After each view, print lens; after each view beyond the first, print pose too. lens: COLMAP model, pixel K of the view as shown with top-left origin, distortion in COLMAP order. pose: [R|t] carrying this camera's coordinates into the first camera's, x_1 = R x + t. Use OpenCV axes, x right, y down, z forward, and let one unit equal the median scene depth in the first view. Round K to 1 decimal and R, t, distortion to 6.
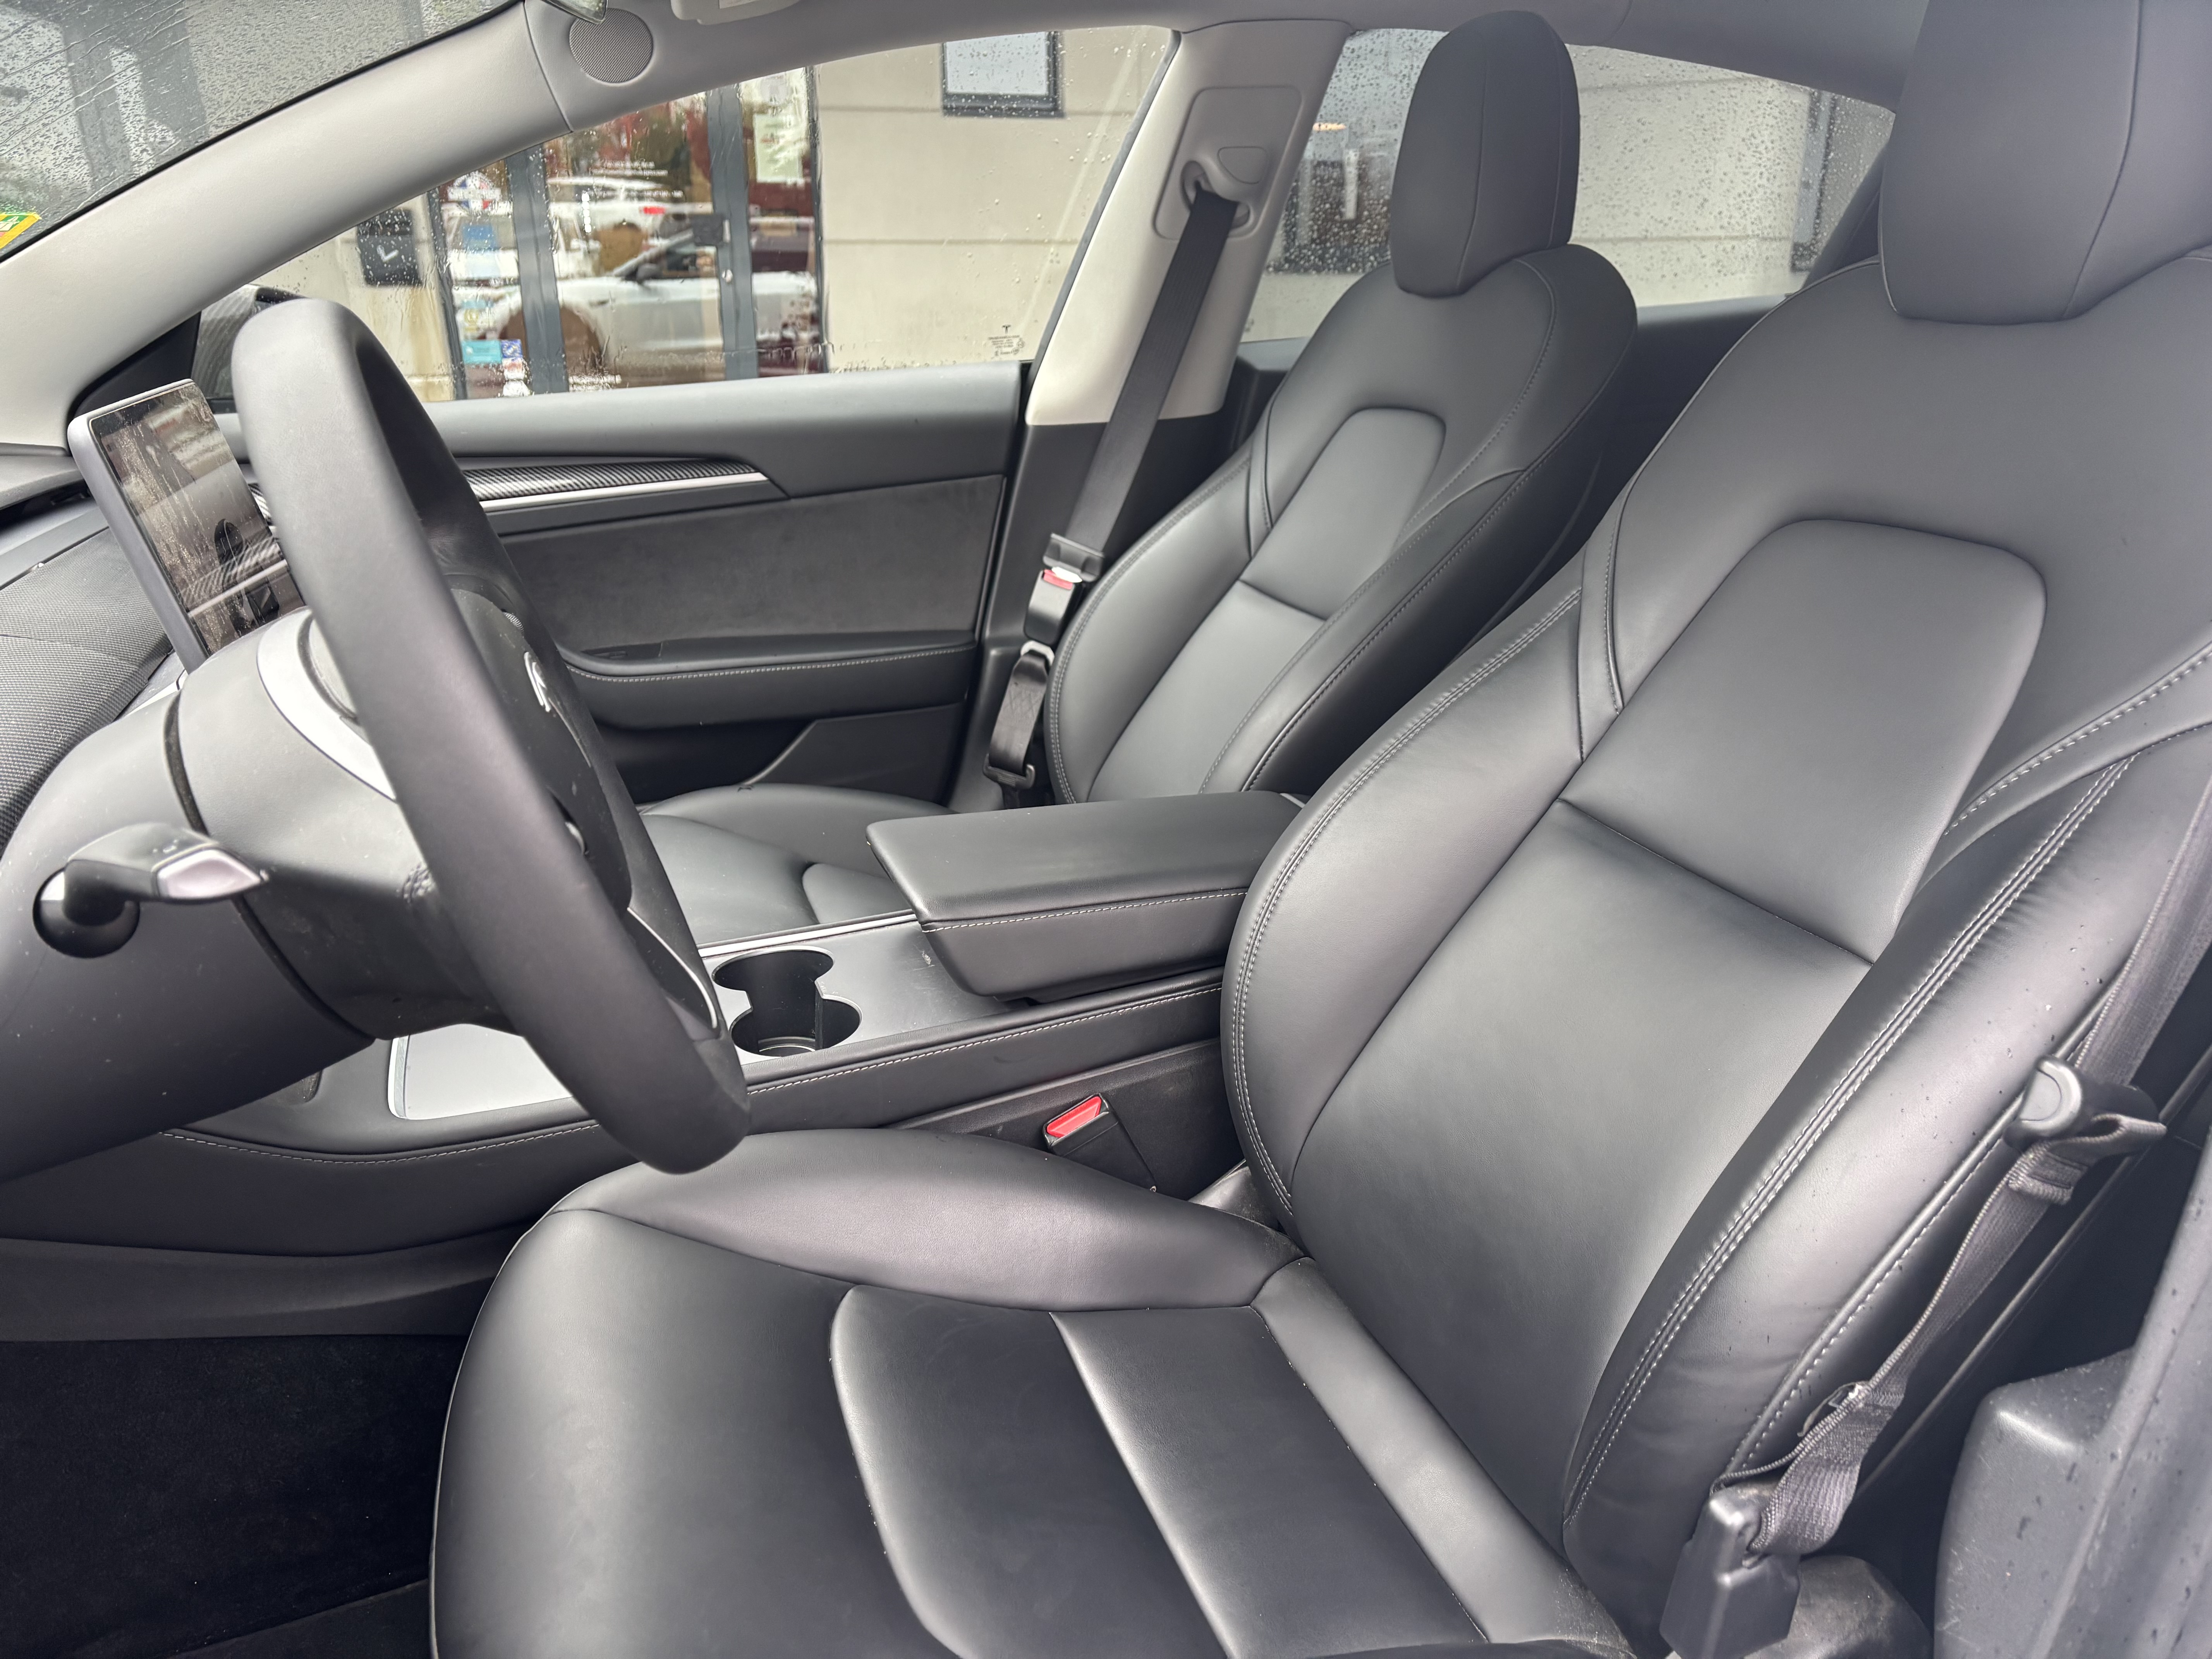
lens RADIAL K [[1664.4, 0, 1106.0], [0, 1664.4, 829.5], [0, 0, 1]] dist [0.069539, -0.078121]
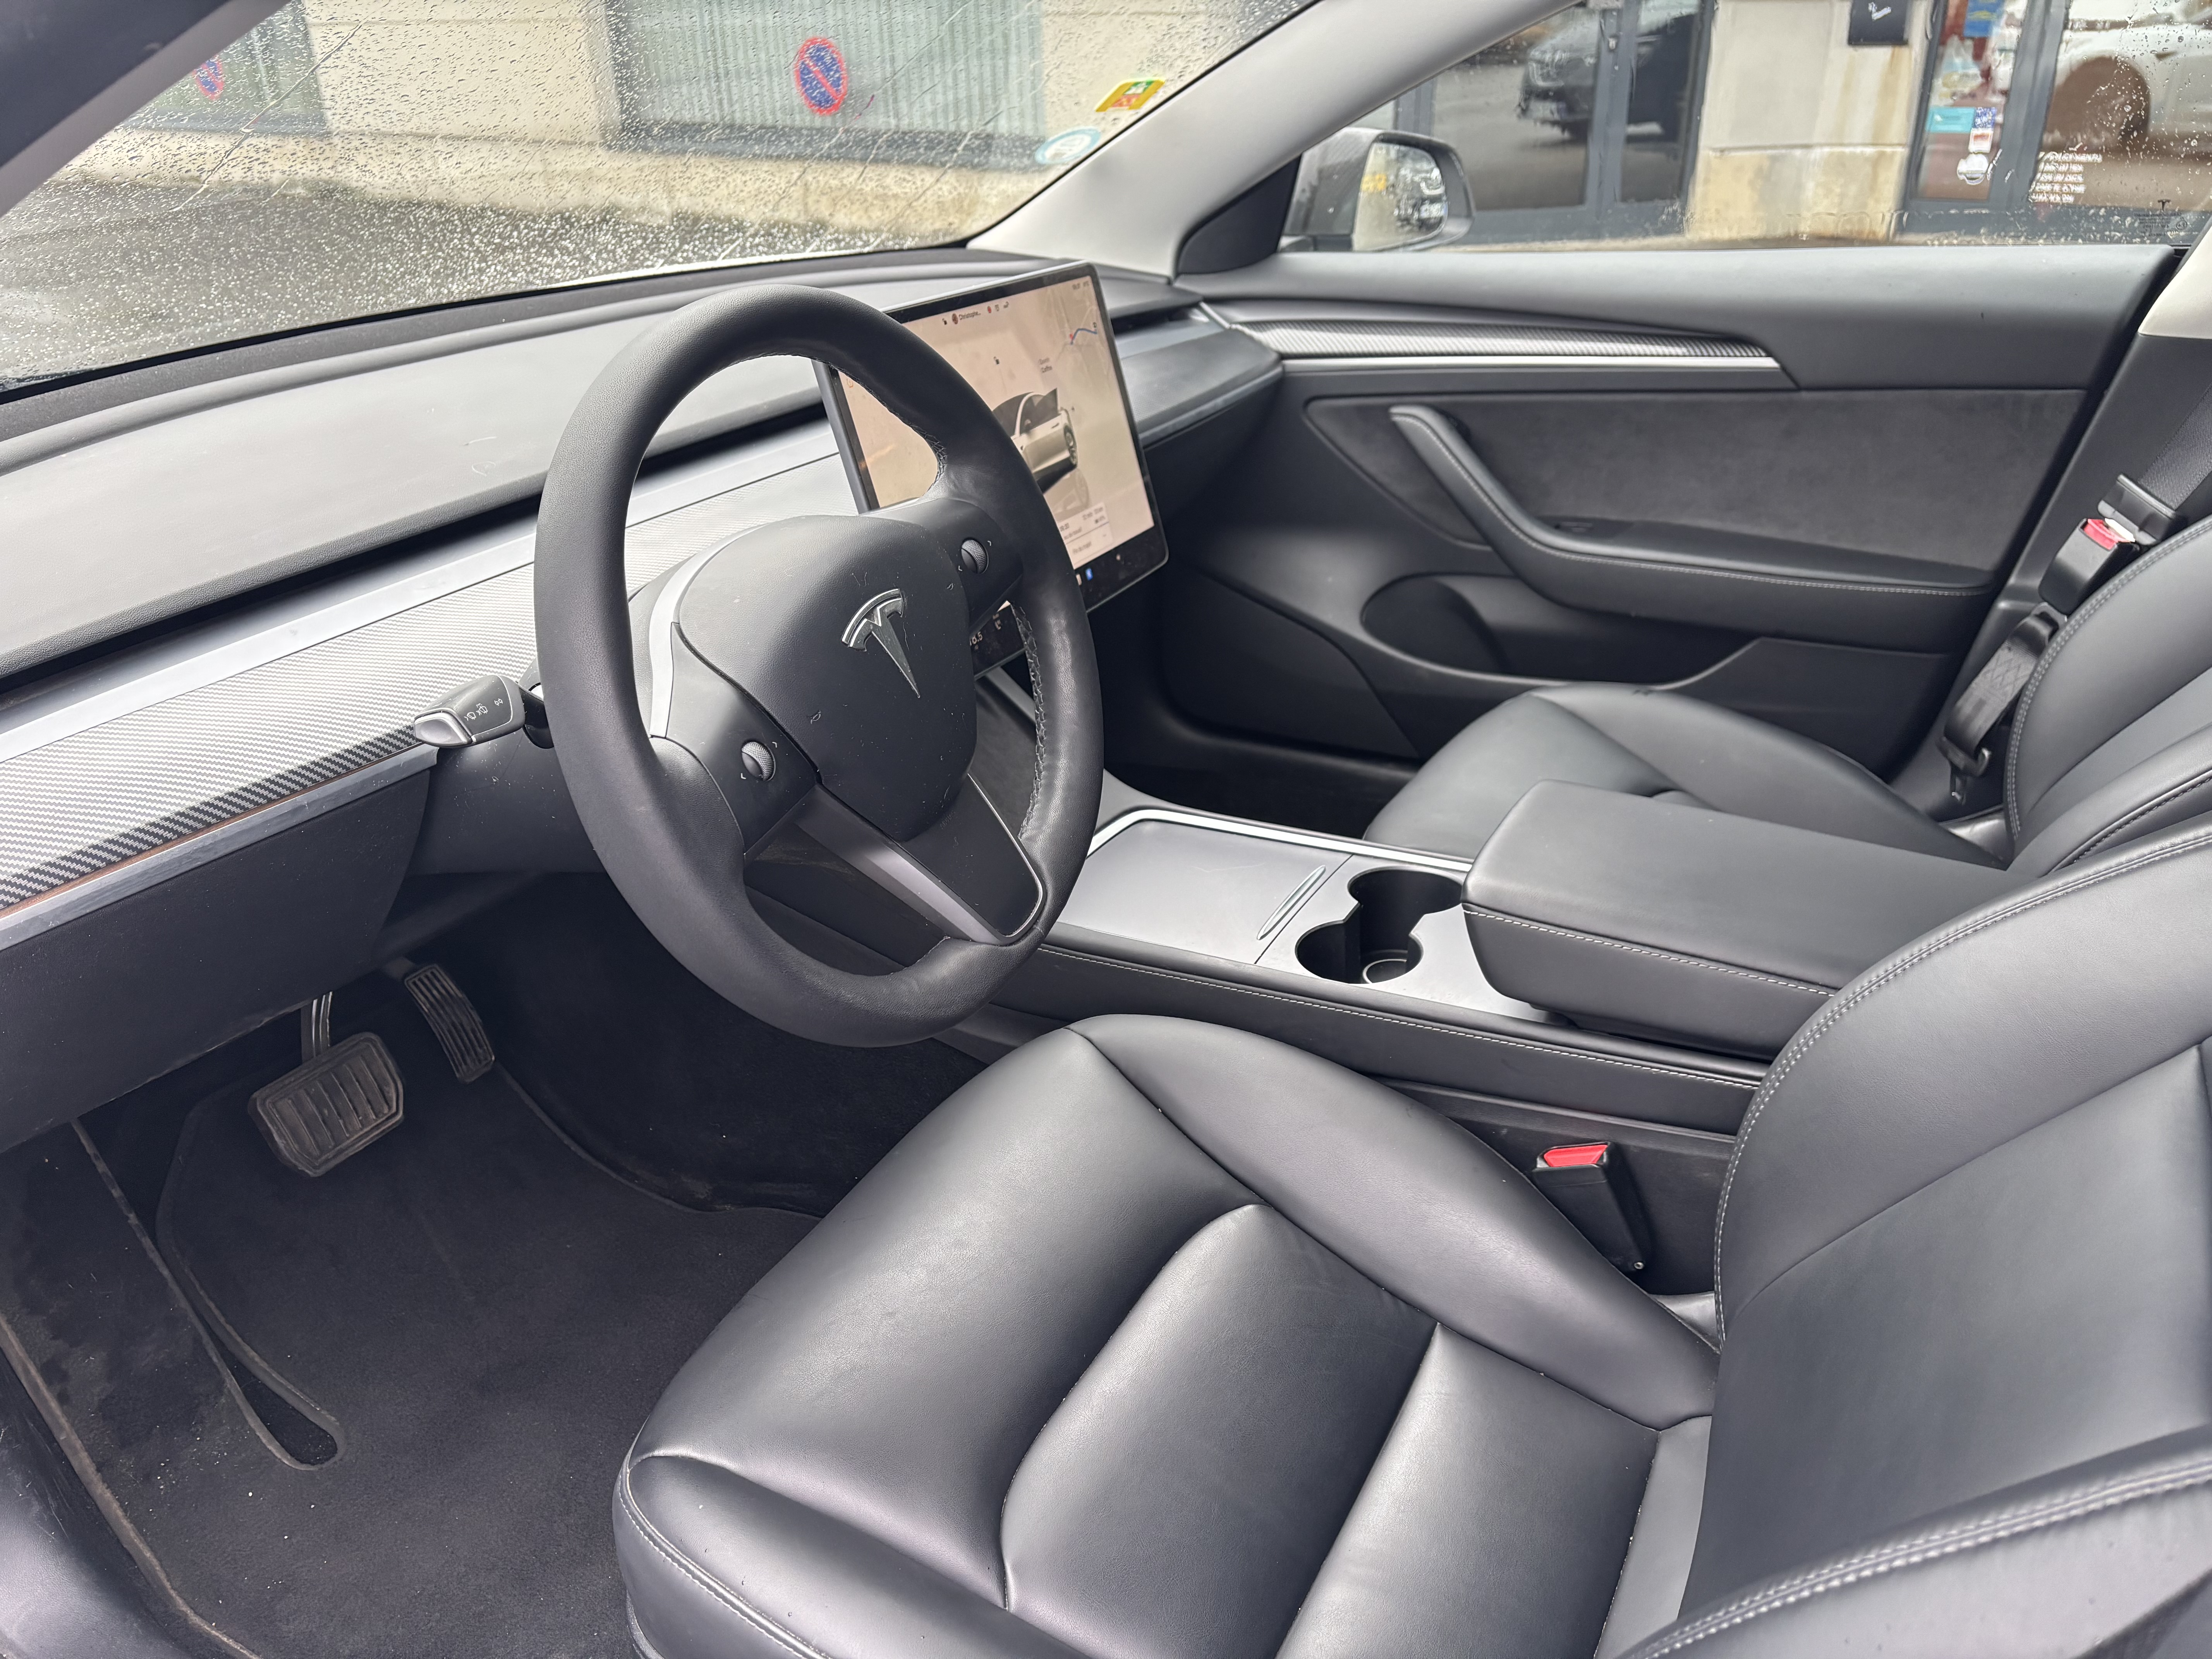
lens RADIAL K [[1664.4, 0, 1106.0], [0, 1664.4, 829.5], [0, 0, 1]] dist [0.069539, -0.078121]
pose [[0.703313, 0.302999, -0.643072, 0.198662], [-0.219523, 0.952973, 0.208930, -0.079764], [0.676136, -0.005774, 0.736754, 0.082565]]
